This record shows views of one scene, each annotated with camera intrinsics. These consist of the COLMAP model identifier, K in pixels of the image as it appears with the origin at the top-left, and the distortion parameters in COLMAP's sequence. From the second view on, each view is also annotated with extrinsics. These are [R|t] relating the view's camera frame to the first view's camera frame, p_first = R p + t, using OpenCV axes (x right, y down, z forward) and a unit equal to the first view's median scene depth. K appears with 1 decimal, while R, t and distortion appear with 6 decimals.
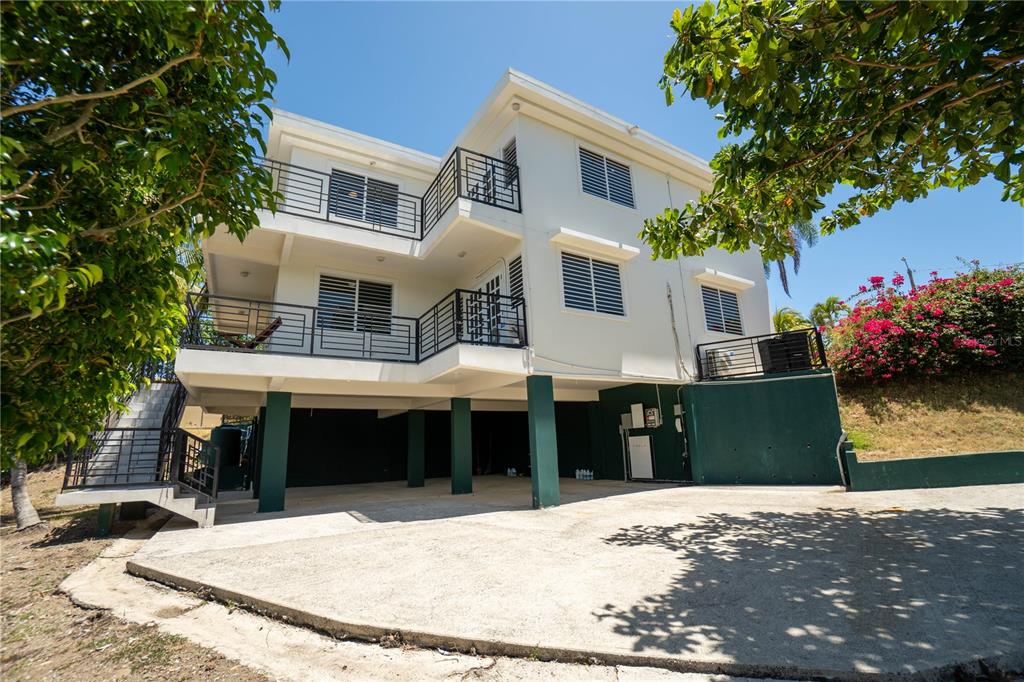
lens RADIAL K [[452.1, 0, 512.0], [0, 452.1, 341.0], [0, 0, 1]] dist [-0.067116, 0.025223]
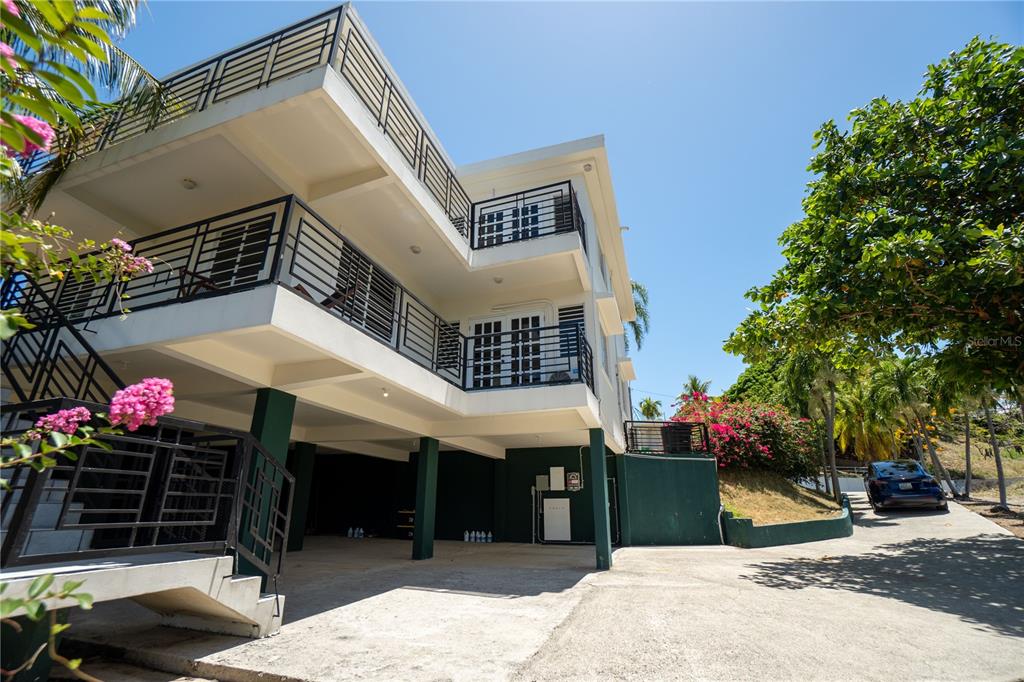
lens RADIAL K [[452.1, 0, 512.0], [0, 452.1, 341.0], [0, 0, 1]] dist [-0.067116, 0.025223]
pose [[0.759432, 0.265461, 0.593964, -0.534545], [-0.184081, 0.963337, -0.195182, 0.087459], [-0.624000, 0.038890, 0.780456, 0.255835]]
